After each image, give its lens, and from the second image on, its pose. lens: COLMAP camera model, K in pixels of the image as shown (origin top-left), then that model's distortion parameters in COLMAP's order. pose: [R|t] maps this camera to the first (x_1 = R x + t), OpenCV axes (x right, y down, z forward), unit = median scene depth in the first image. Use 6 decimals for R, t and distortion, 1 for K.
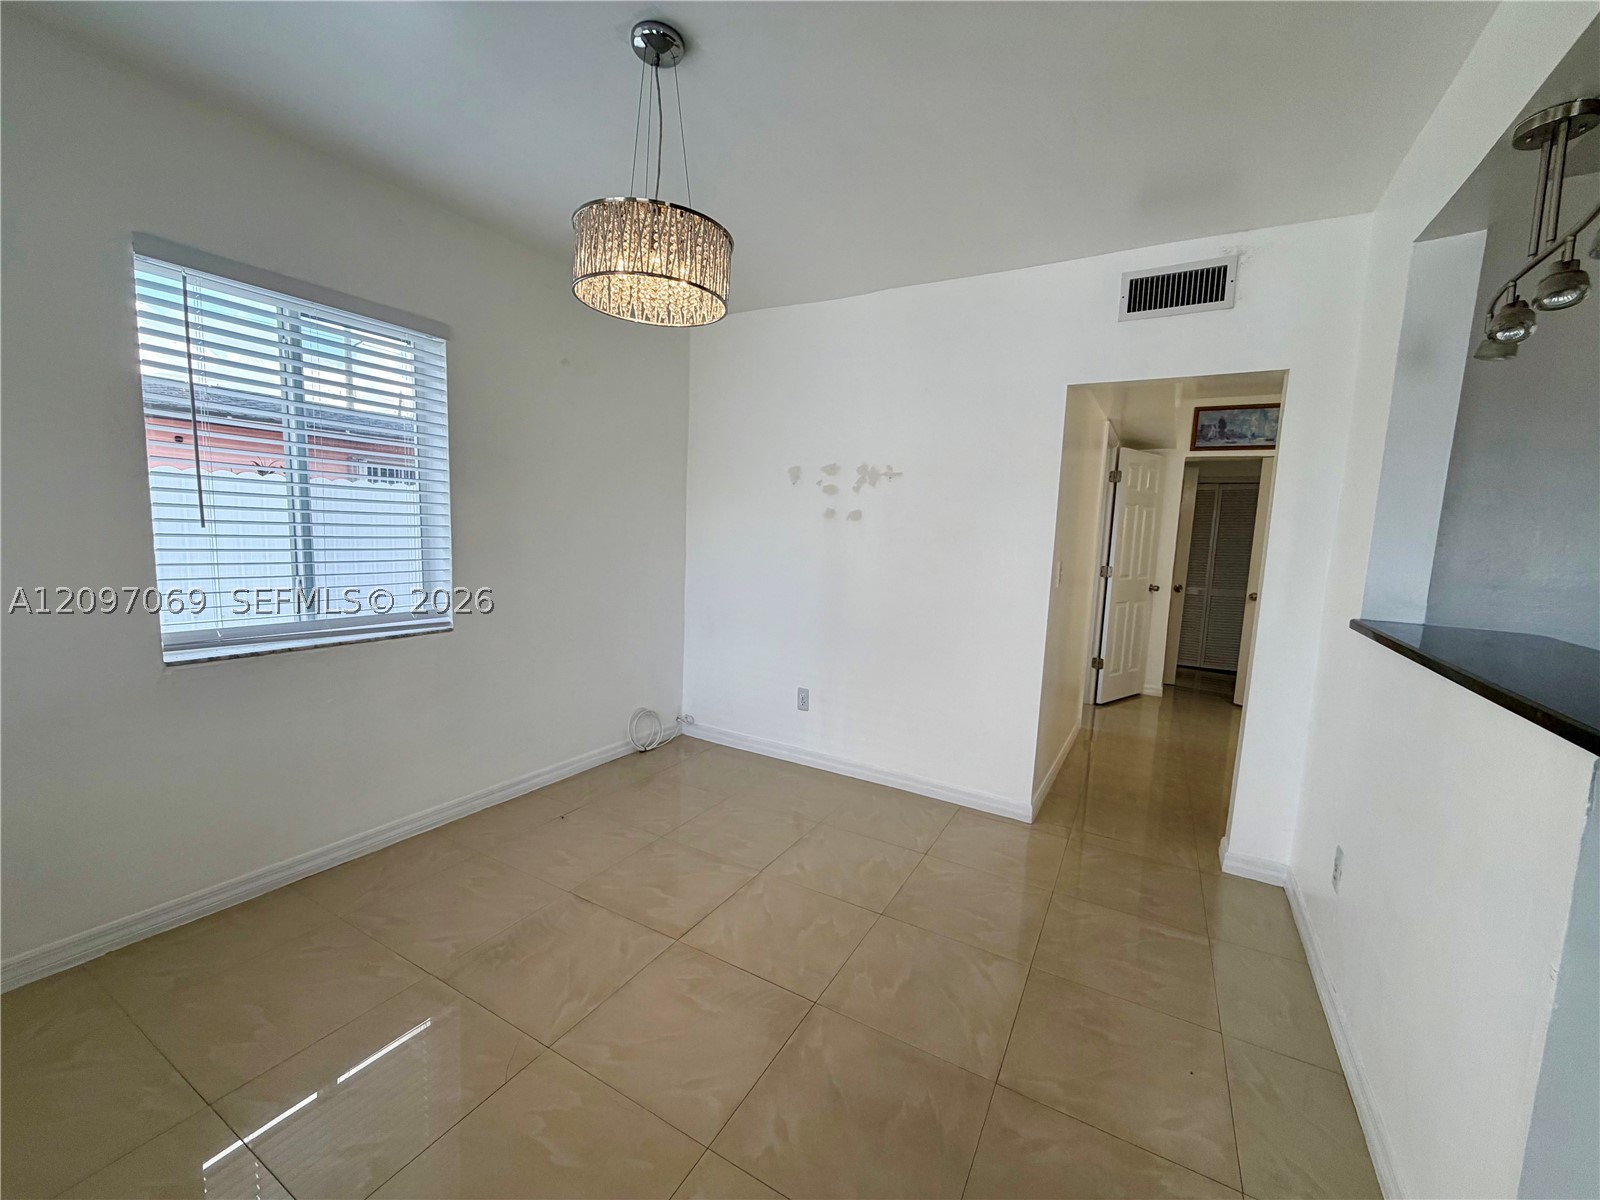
lens RADIAL K [[644.9, 0, 800.0], [0, 644.9, 600.0], [0, 0, 1]] dist [0.001146, -0.000279]
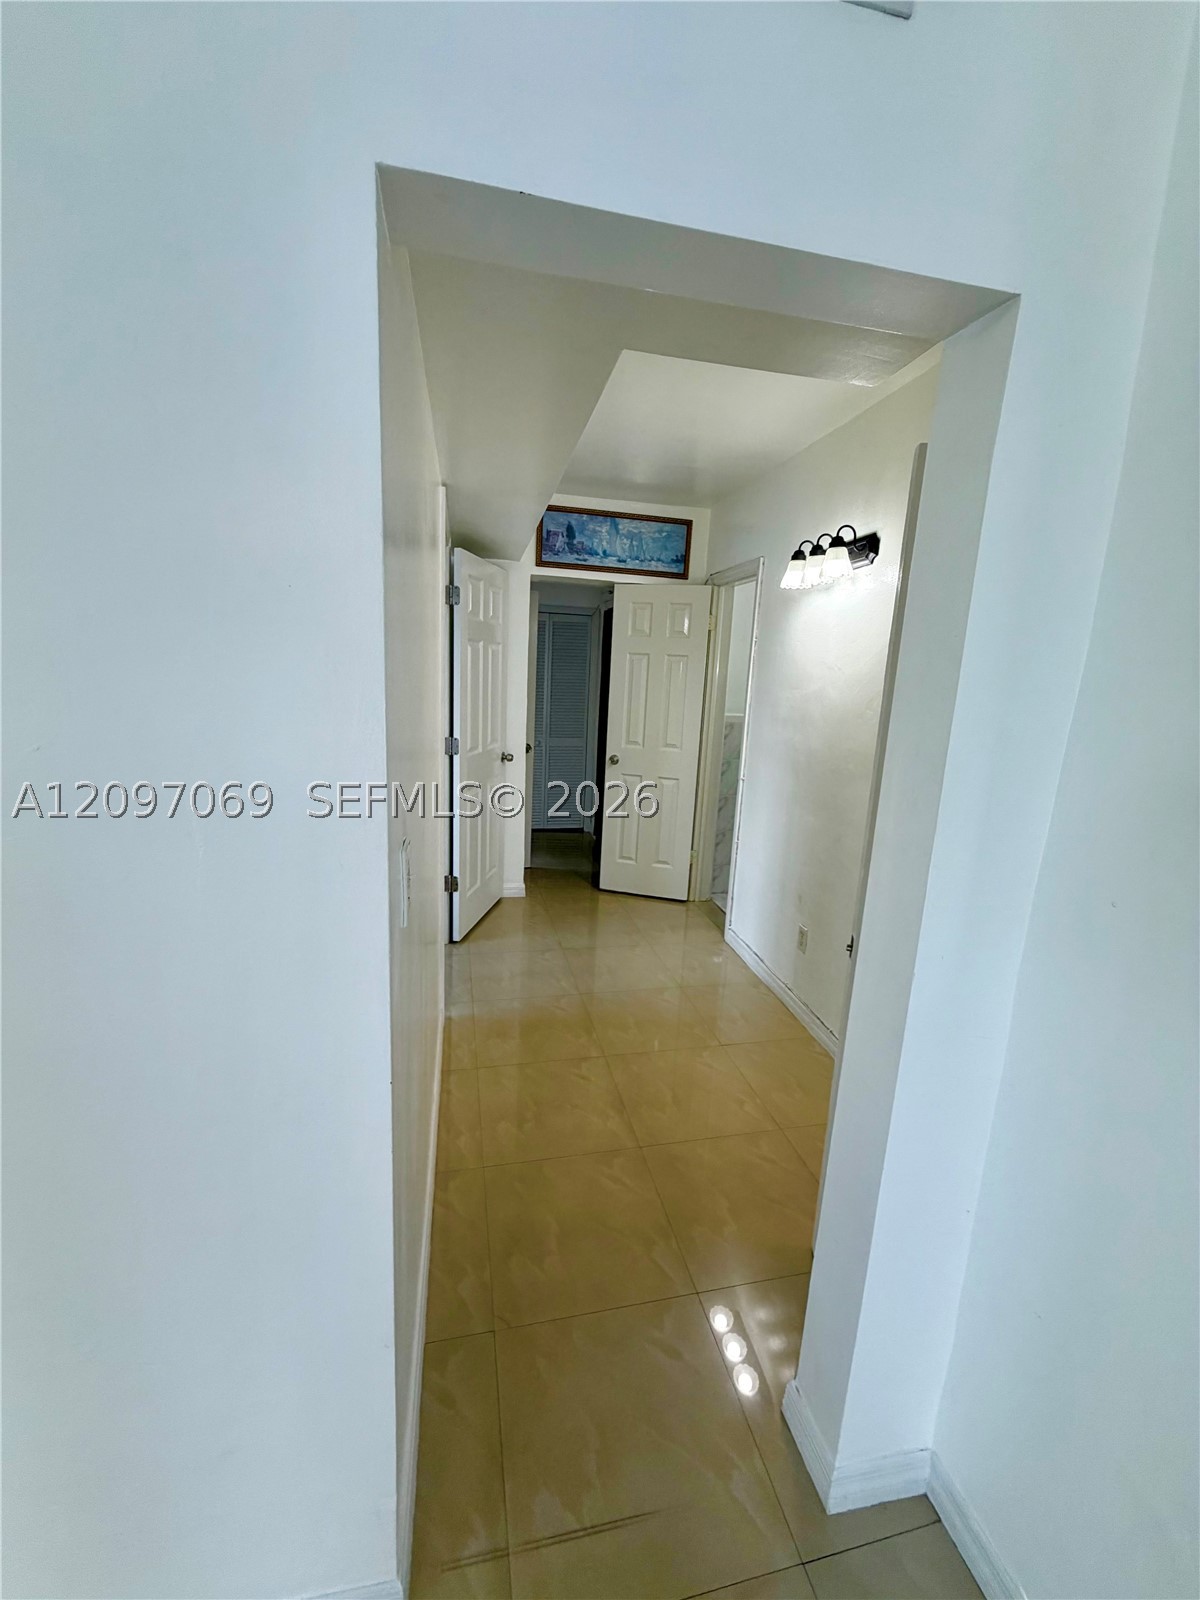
lens RADIAL K [[638.5, 0, 602.6], [0, 638.5, 794.7], [0, 0, 1]] dist [-0.001115, -0.000132]
pose [[0.742910, -0.136561, 0.655314, 0.157971], [0.058494, 0.988468, 0.139674, -0.074565], [-0.666831, -0.065433, 0.742331, 0.407833]]
